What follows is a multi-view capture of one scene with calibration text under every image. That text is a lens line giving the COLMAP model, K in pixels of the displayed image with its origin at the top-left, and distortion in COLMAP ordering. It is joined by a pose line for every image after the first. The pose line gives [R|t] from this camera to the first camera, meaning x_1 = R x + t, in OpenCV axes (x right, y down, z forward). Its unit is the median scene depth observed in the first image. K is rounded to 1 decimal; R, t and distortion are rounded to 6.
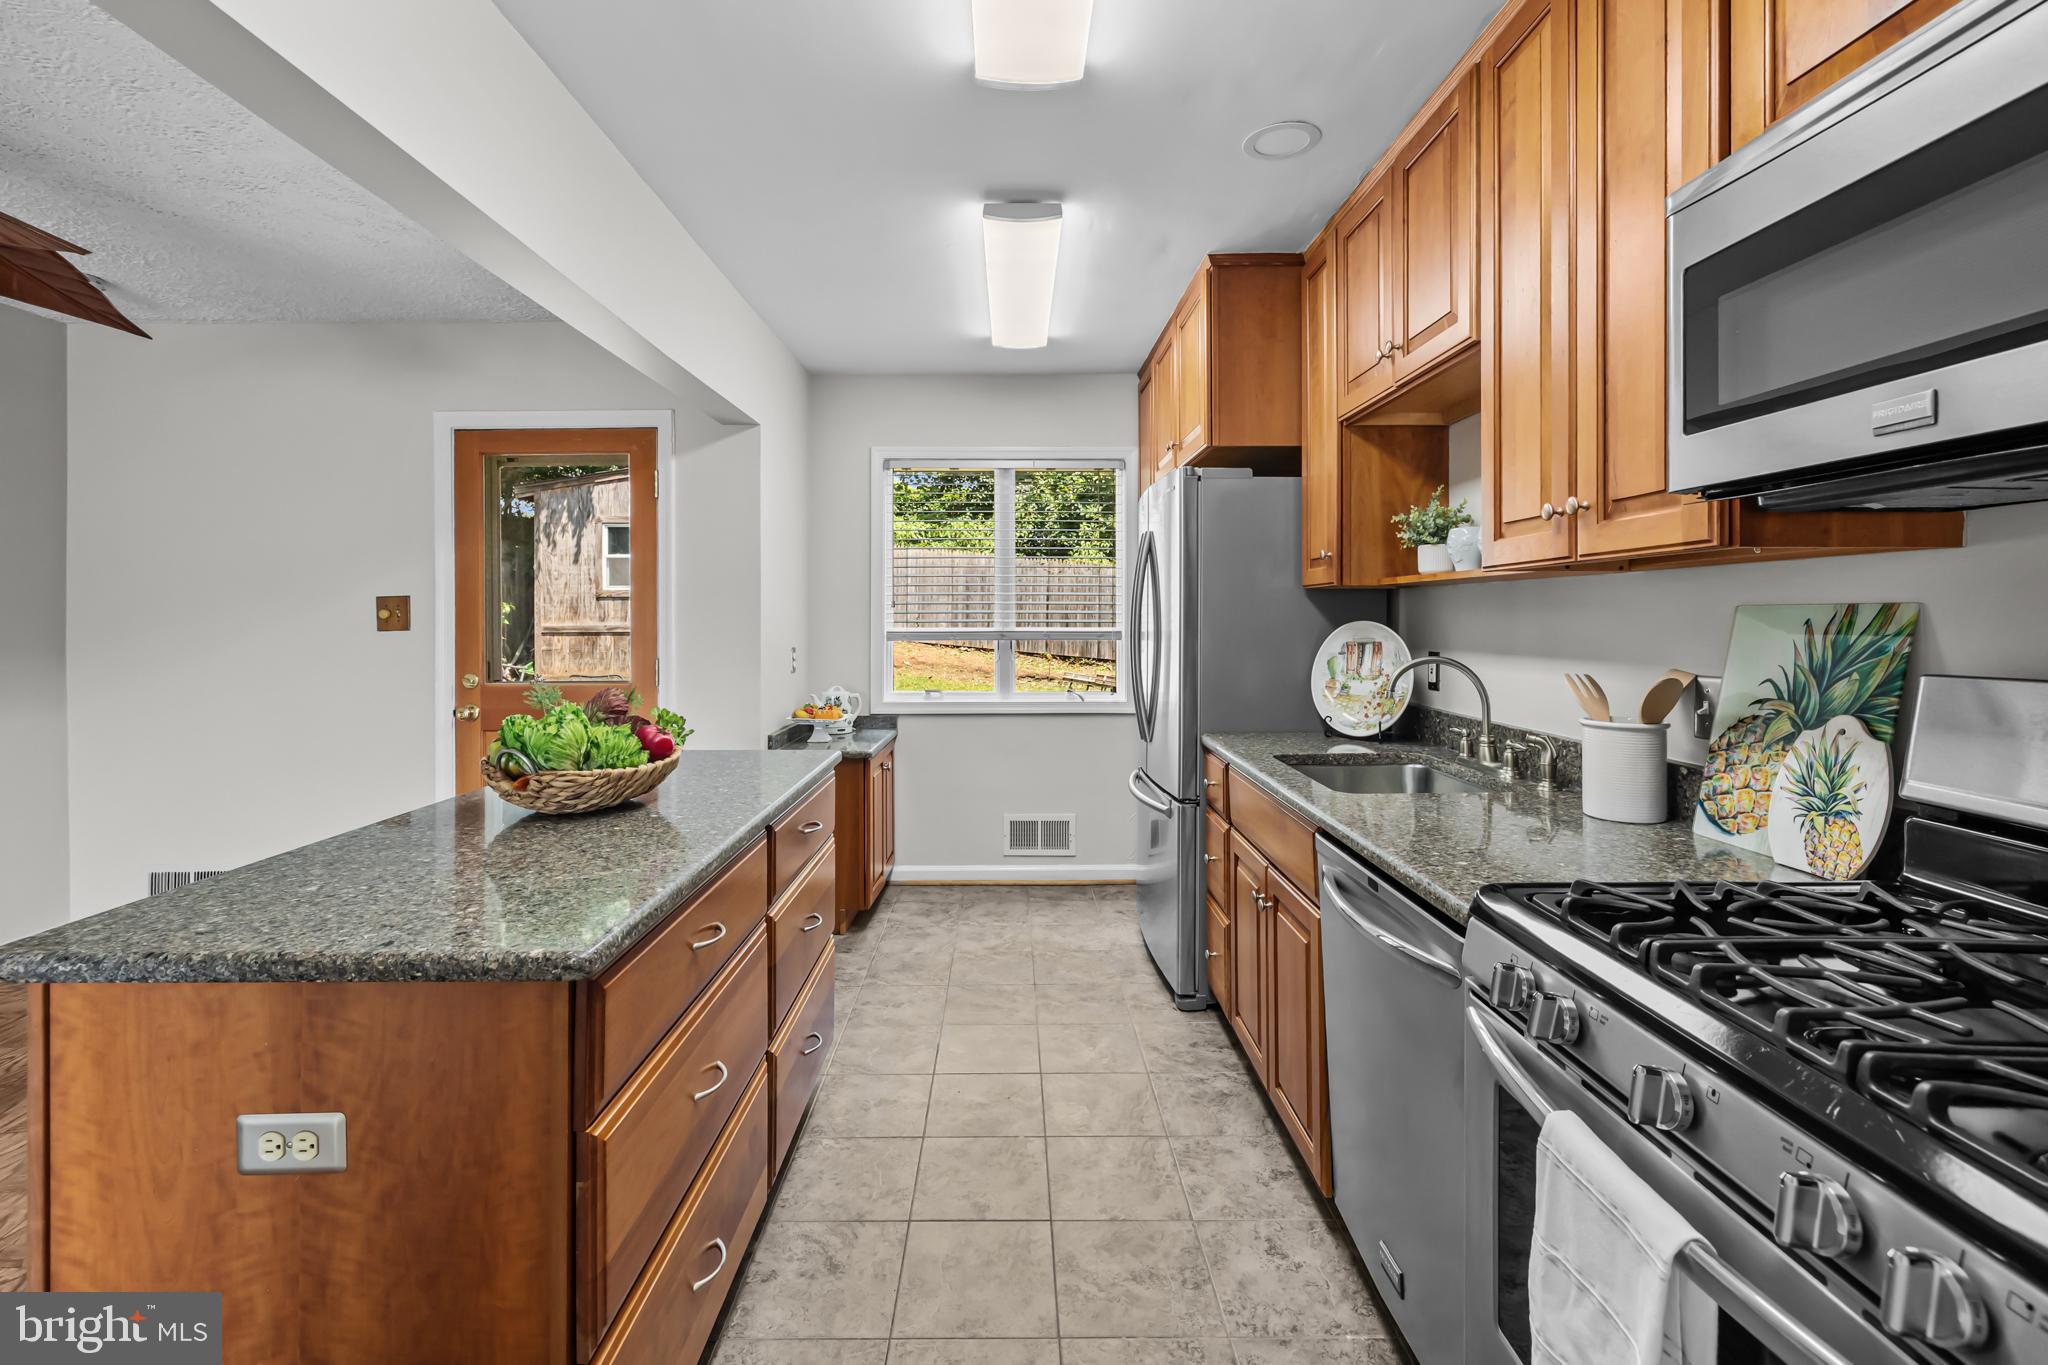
lens RADIAL K [[880.6, 0, 1015.6], [0, 880.6, 618.7], [0, 0, 1]] dist [0.002089, 0.000517]
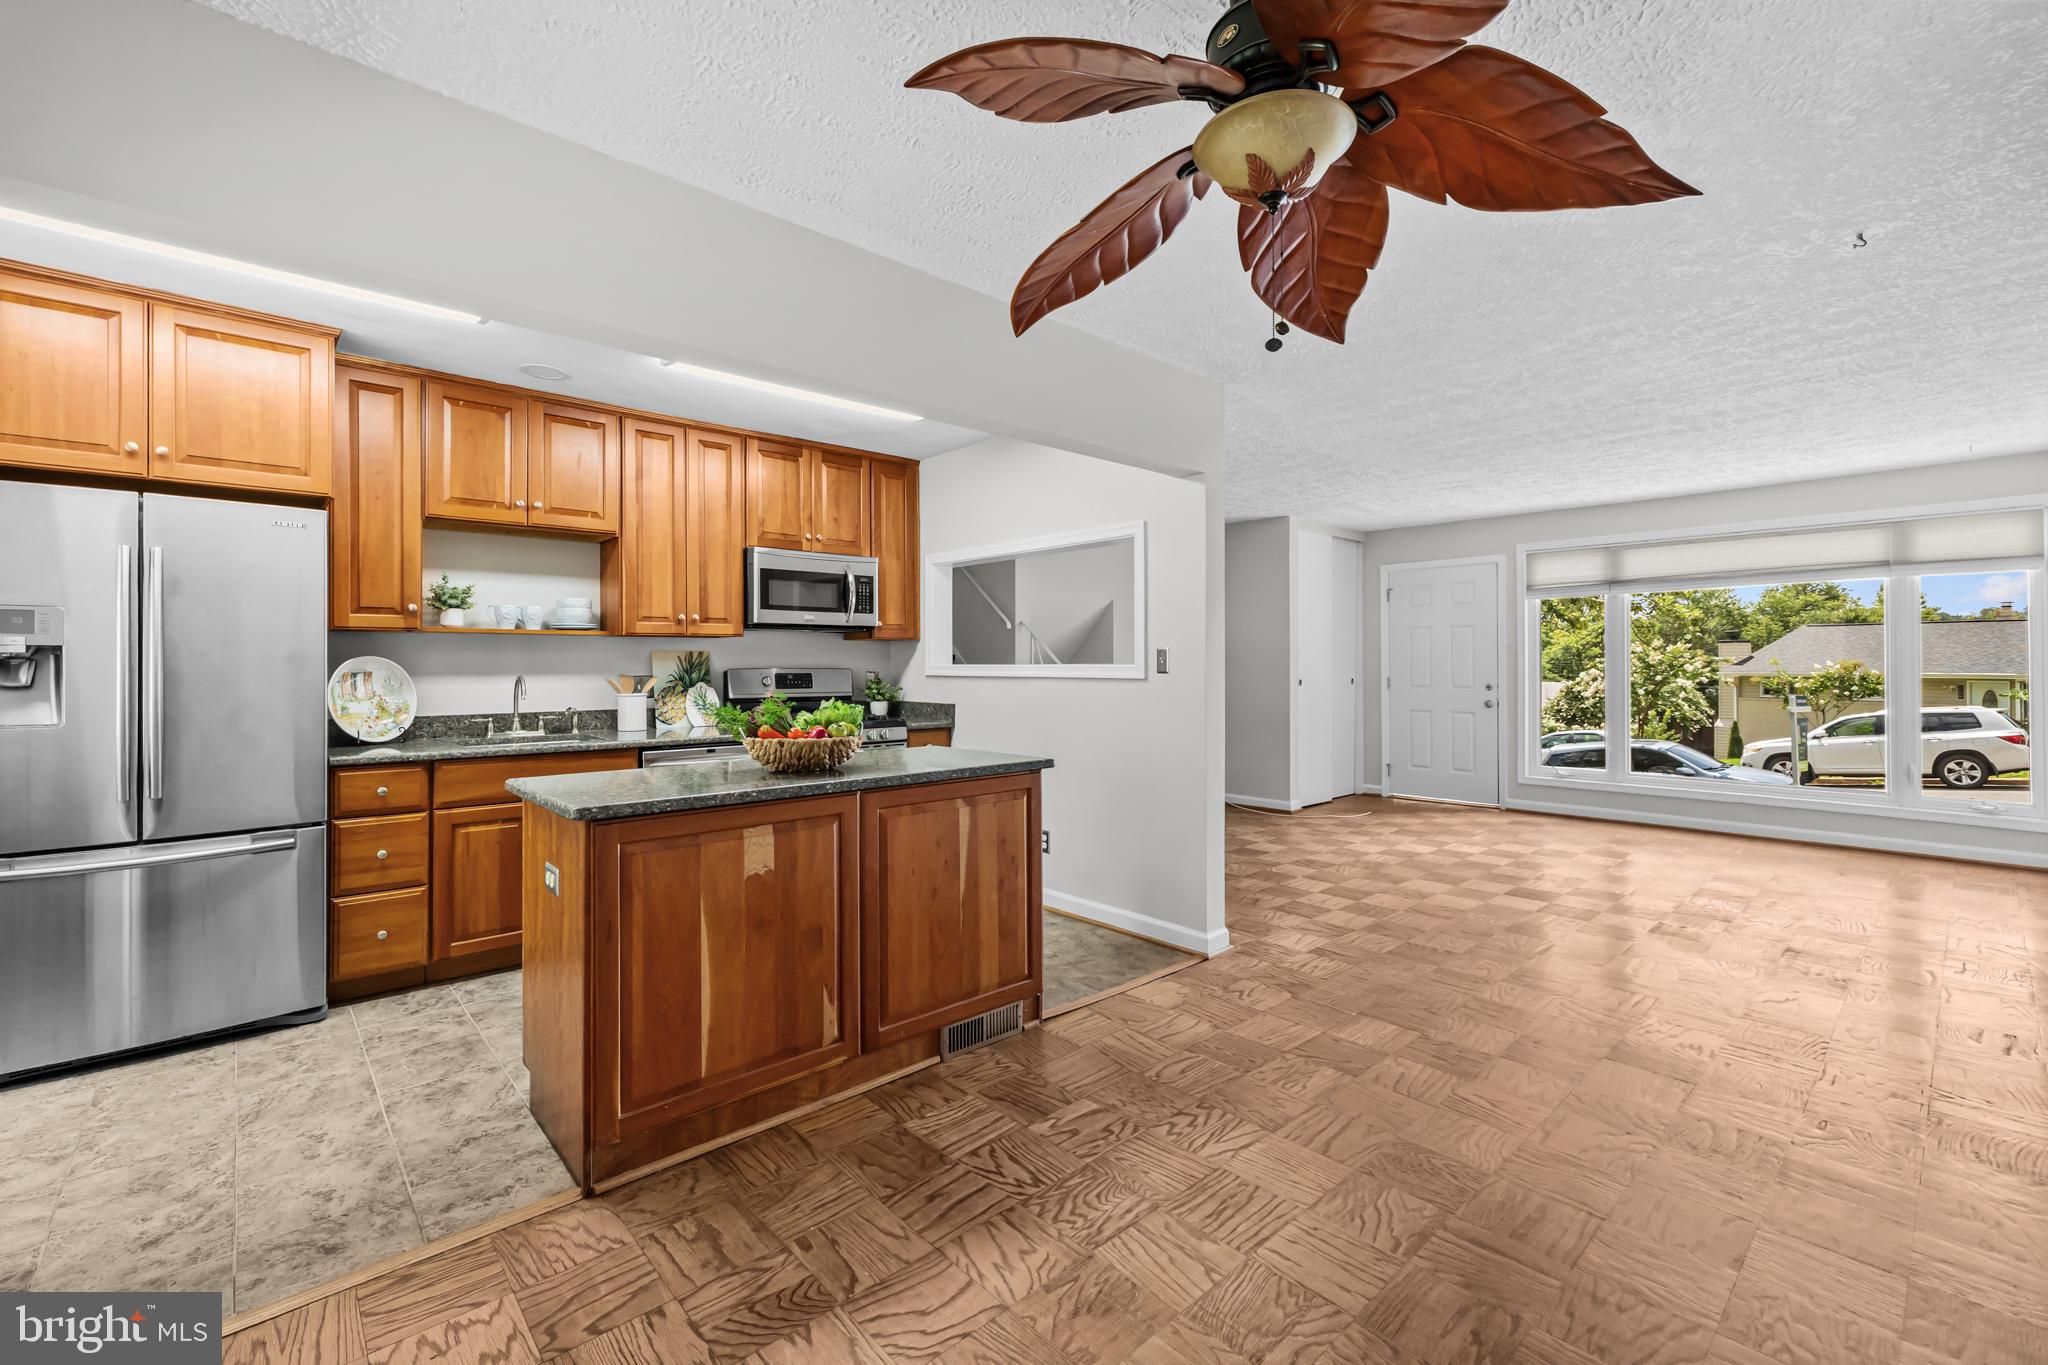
lens RADIAL K [[863.6, 0, 1024.0], [0, 863.6, 661.0], [0, 0, 1]] dist [0.000855, -0.000041]
pose [[-0.667864, 0.005646, 0.744262, -1.231881], [0.004788, 0.999983, -0.003290, 0.019208], [-0.744268, 0.001366, -0.667880, 1.133460]]
